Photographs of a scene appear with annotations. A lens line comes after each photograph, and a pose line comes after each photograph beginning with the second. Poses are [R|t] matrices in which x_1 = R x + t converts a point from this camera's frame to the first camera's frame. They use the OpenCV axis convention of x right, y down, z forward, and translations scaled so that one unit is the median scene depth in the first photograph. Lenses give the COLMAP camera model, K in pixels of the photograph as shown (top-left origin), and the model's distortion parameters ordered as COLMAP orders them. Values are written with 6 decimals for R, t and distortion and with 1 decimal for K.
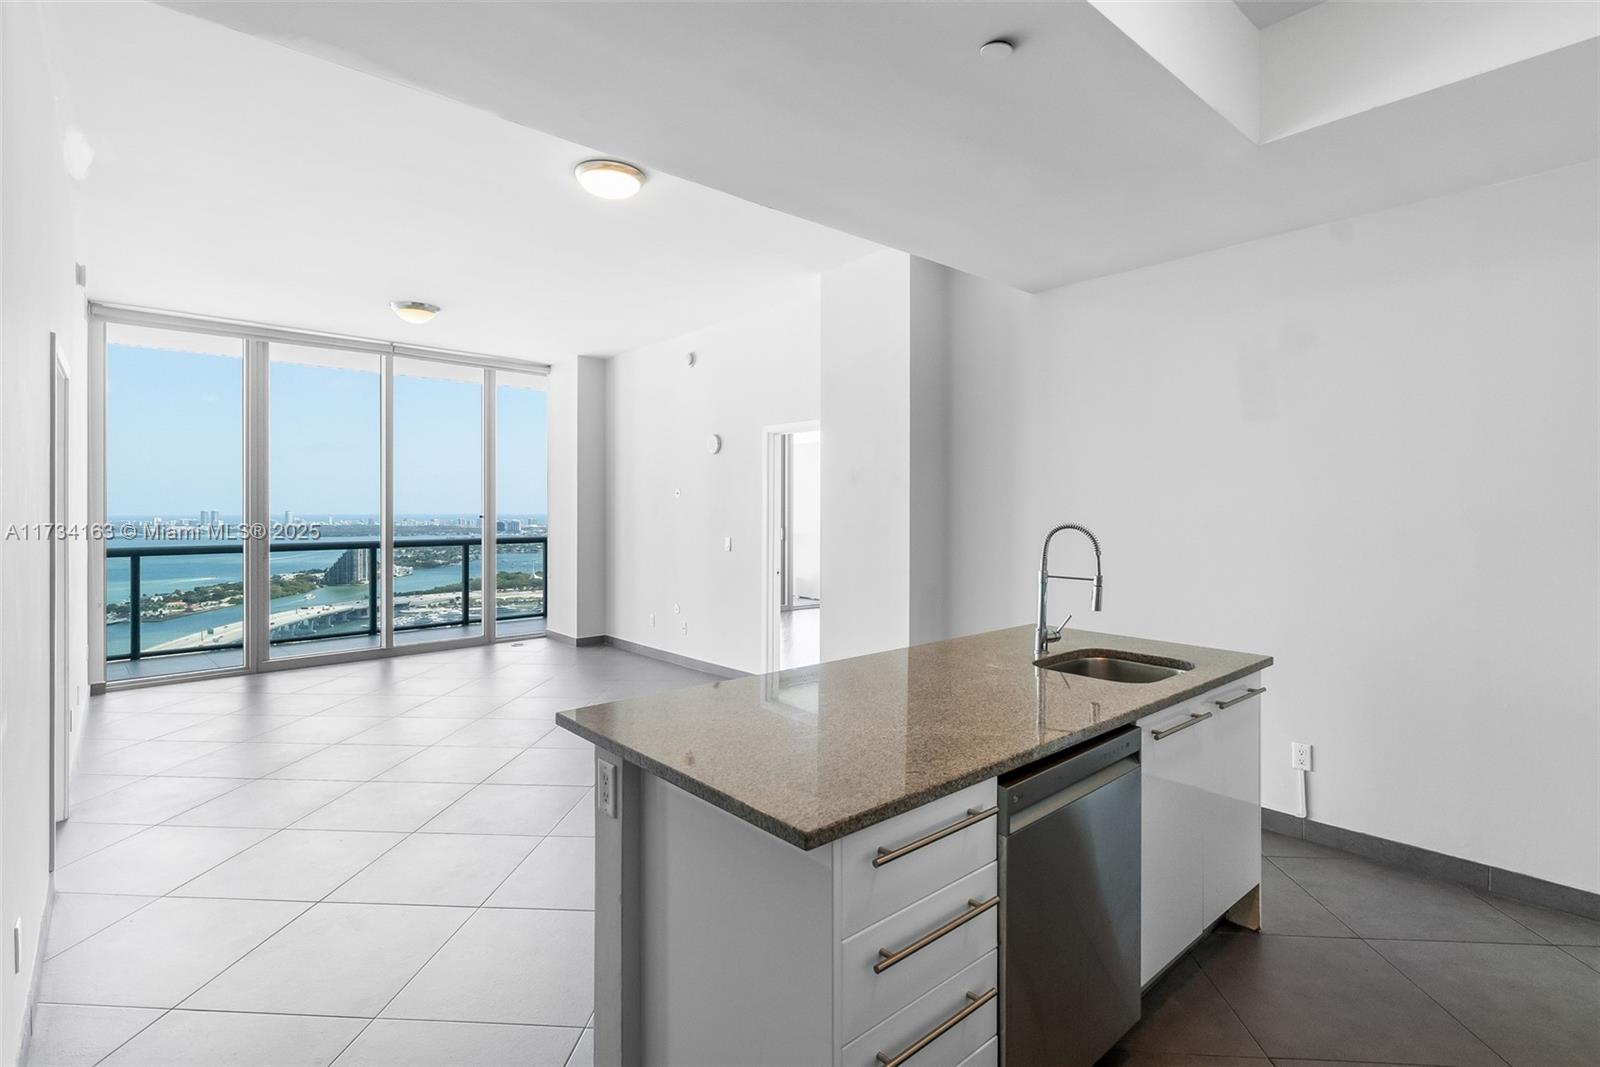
lens RADIAL K [[802.7, 0, 824.3], [0, 802.7, 508.9], [0, 0, 1]] dist [0.001854, -0.000281]
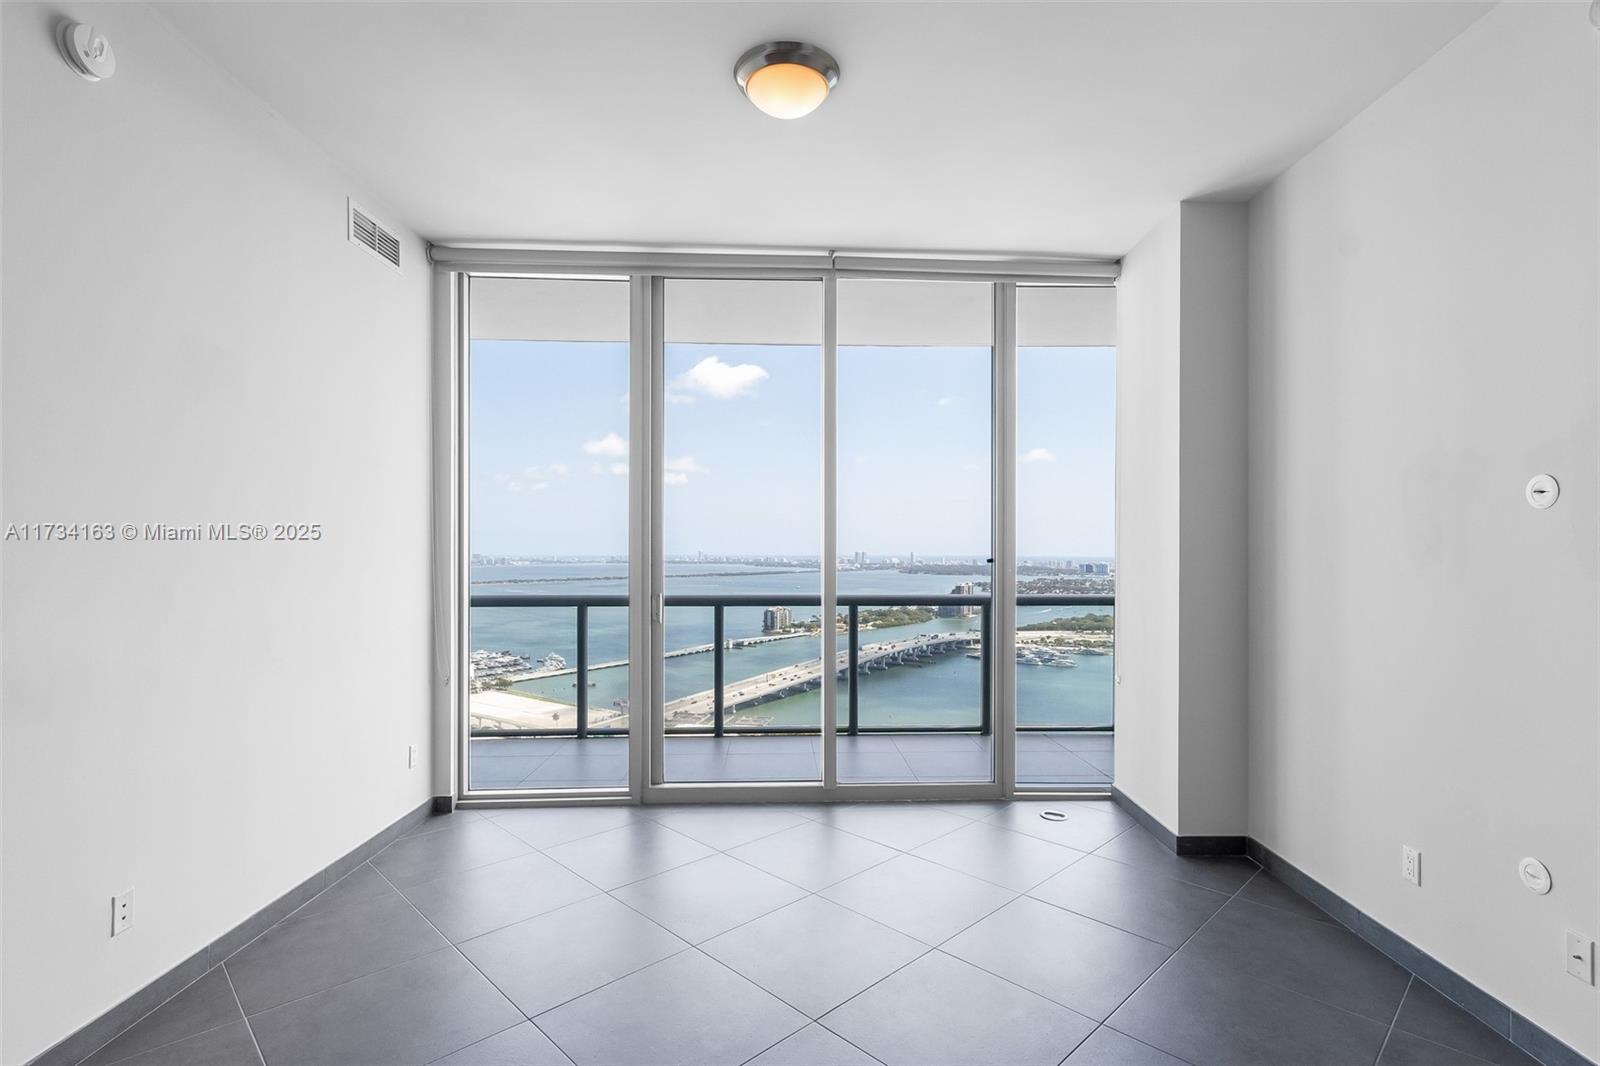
lens RADIAL K [[789.8, 0, 795.3], [0, 789.8, 542.0], [0, 0, 1]] dist [0.001094, 0.000157]
pose [[0.738317, -0.004603, -0.674438, -0.163158], [-0.003357, 0.999939, -0.010499, 0.003600], [0.674445, 0.010015, 0.738257, 0.512562]]
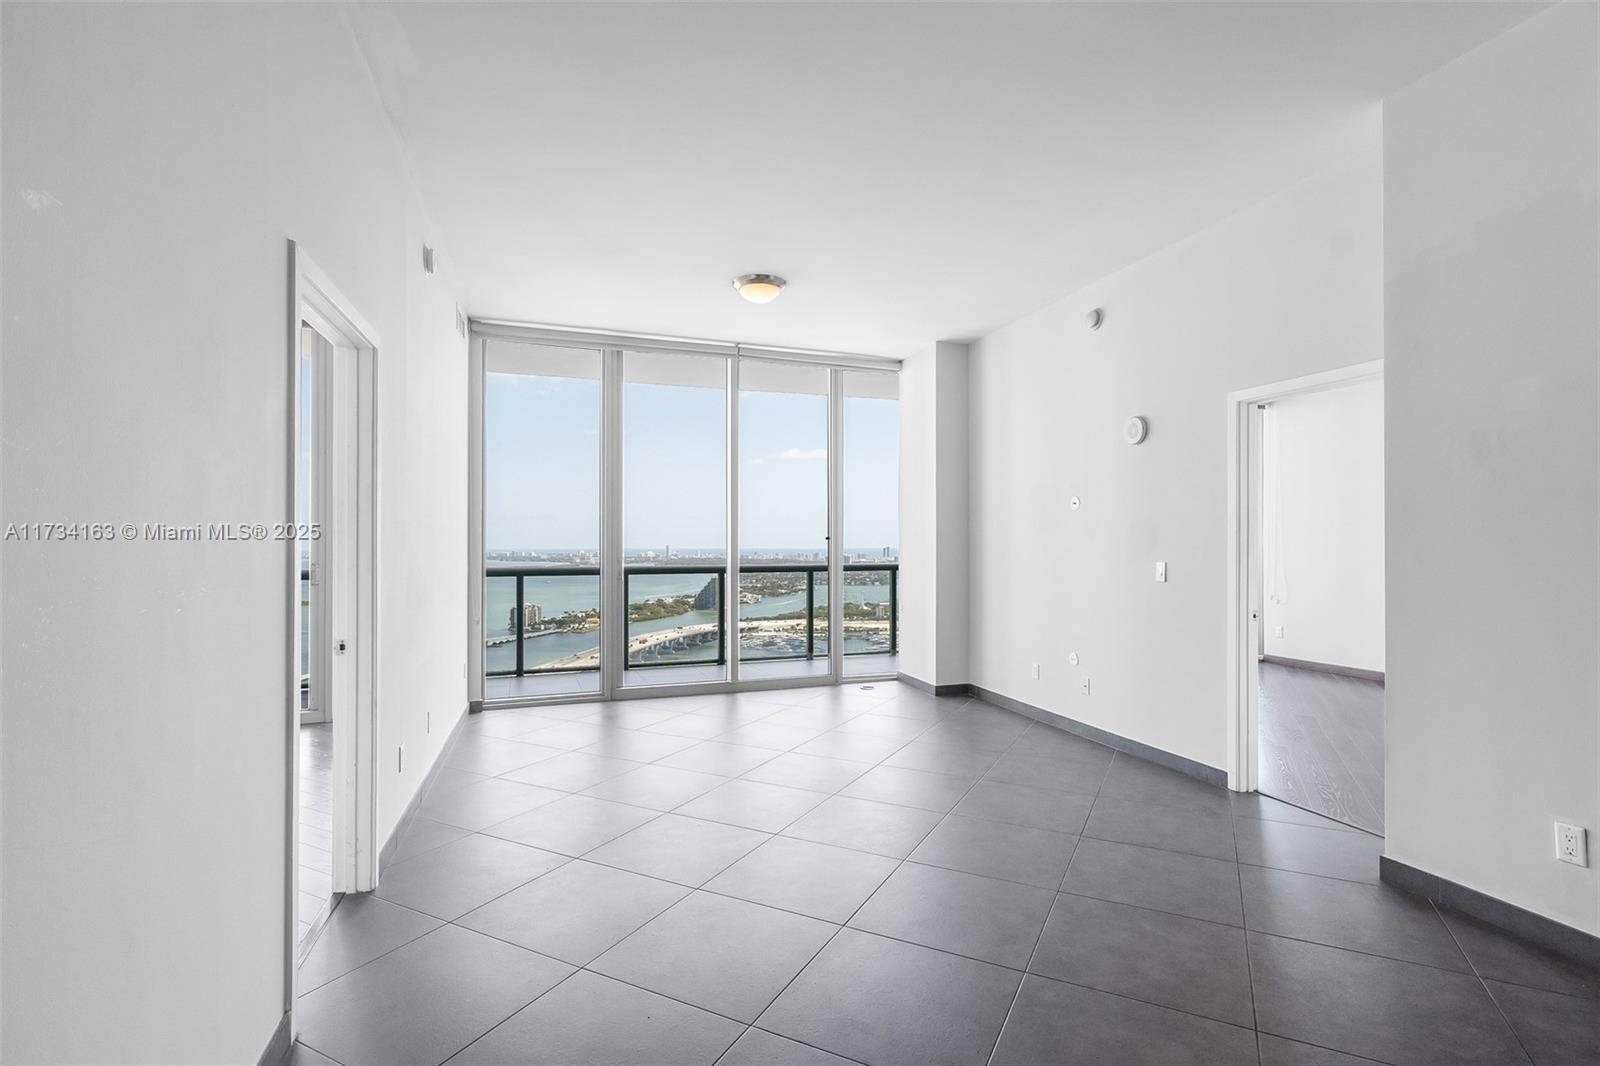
lens RADIAL K [[792.7, 0, 793.2], [0, 792.7, 533.1], [0, 0, 1]] dist [0.020119, -0.000080]
pose [[0.907448, -0.005840, -0.420123, -0.095932], [0.000008, 0.999904, -0.013883, 0.016049], [0.420164, 0.012595, 0.907361, 0.195241]]
